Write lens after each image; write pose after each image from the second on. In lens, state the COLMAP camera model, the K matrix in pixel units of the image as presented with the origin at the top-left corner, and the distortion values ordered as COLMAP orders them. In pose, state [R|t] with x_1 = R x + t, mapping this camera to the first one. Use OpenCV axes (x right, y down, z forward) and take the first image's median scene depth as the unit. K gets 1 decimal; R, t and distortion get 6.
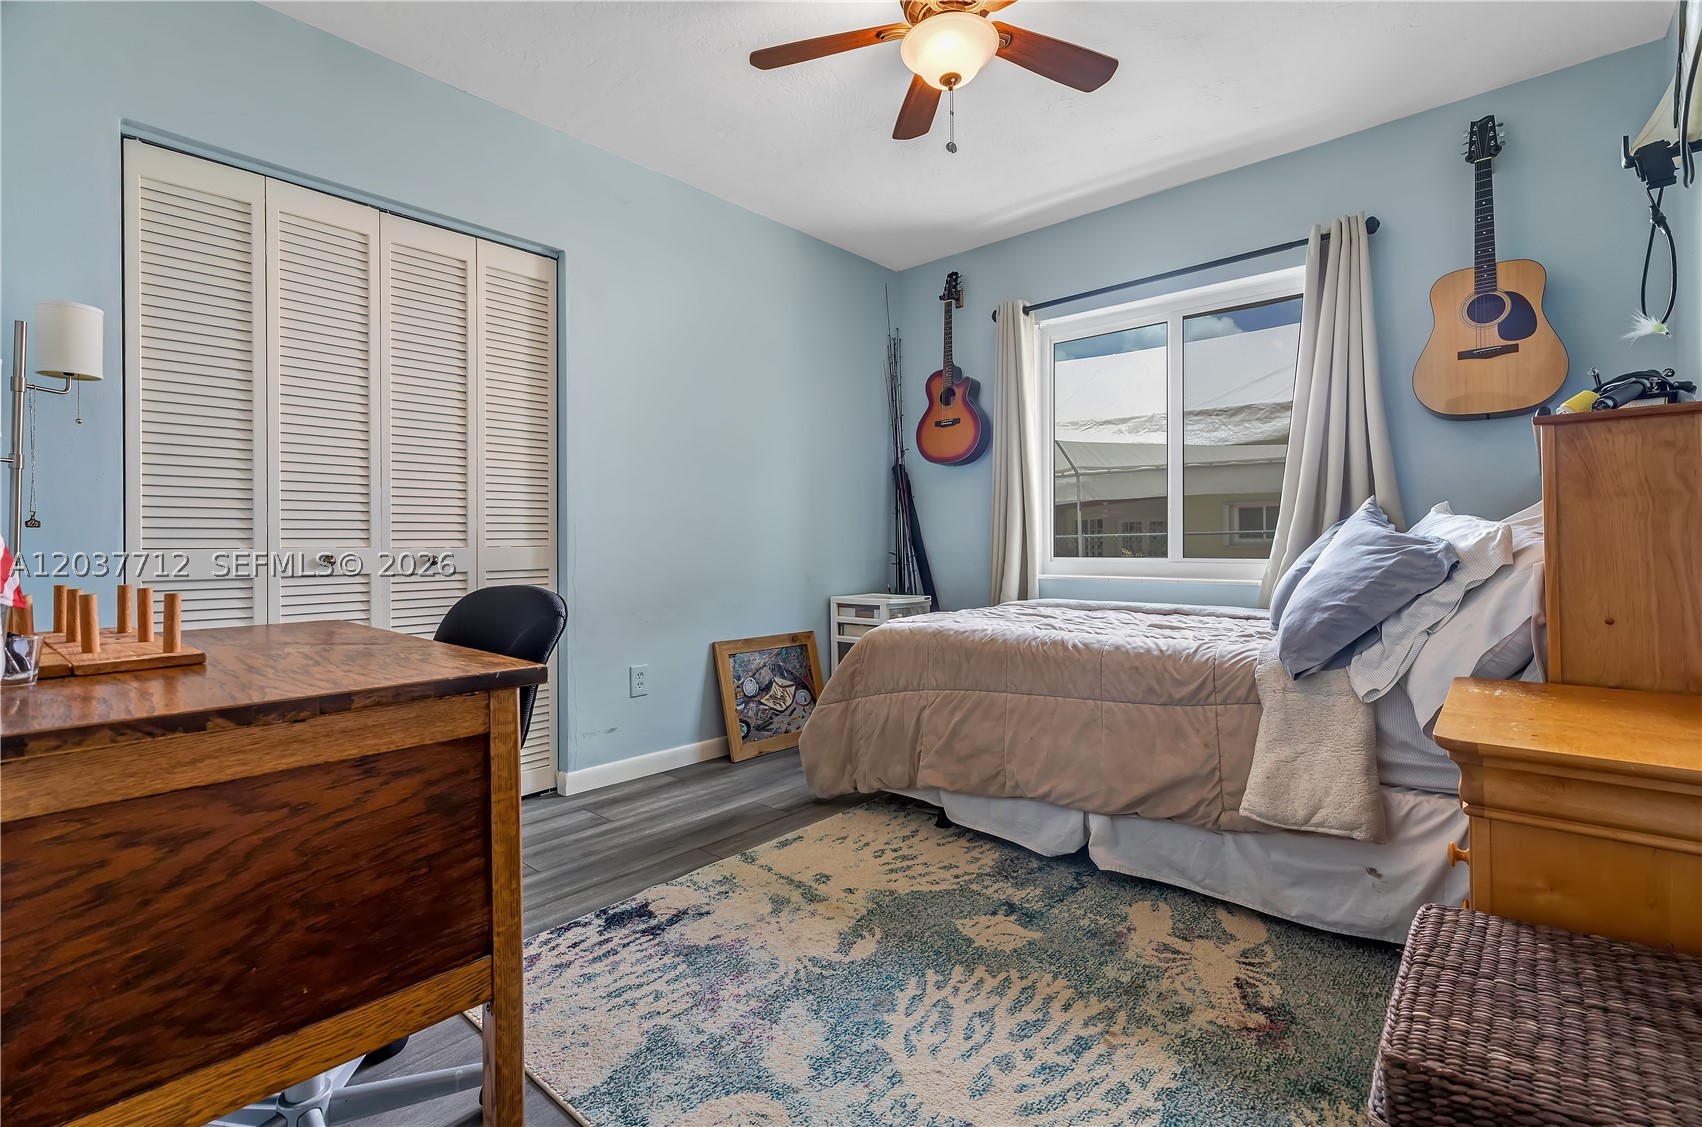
lens RADIAL K [[774.2, 0, 848.3], [0, 774.2, 562.2], [0, 0, 1]] dist [0.003907, -0.000284]
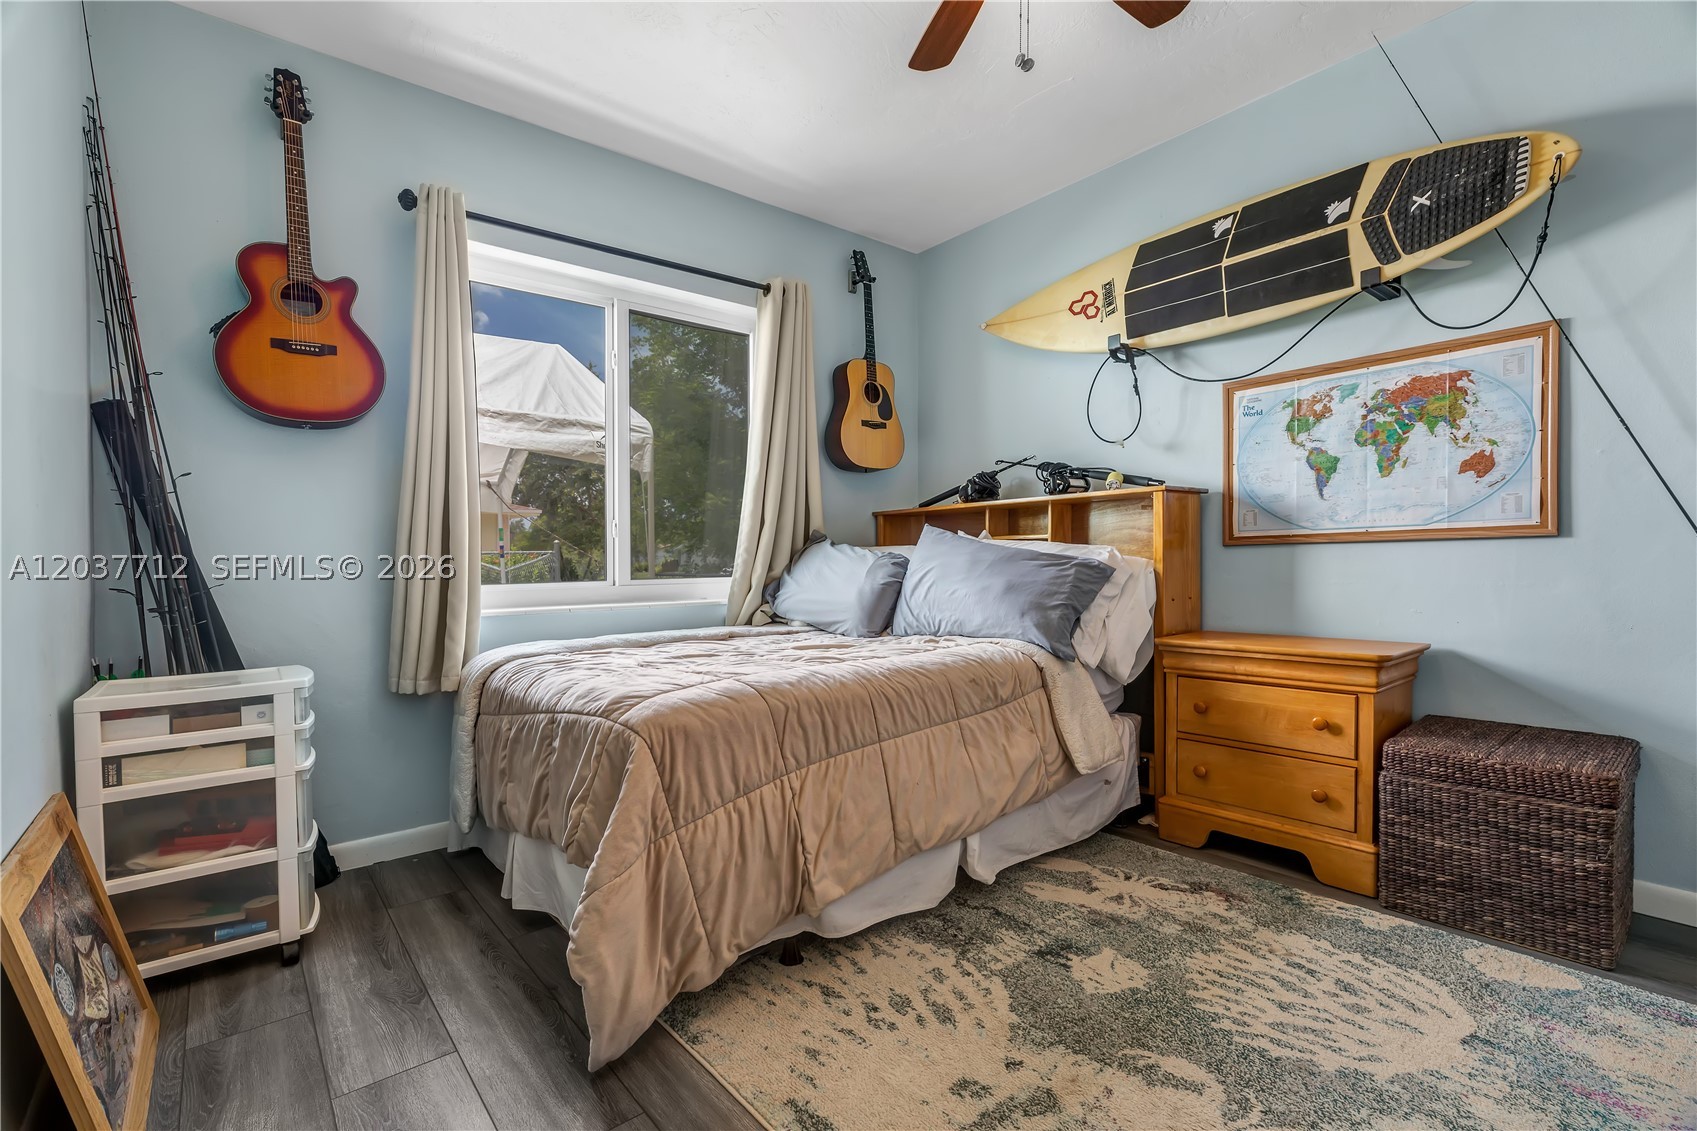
lens RADIAL K [[761.1, 0, 844.7], [0, 761.1, 594.6], [0, 0, 1]] dist [0.005857, -0.000286]
pose [[0.163479, -0.041828, 0.985660, -0.685788], [0.034905, 0.998720, 0.036593, -0.021720], [-0.985929, 0.028423, 0.164729, 1.047751]]
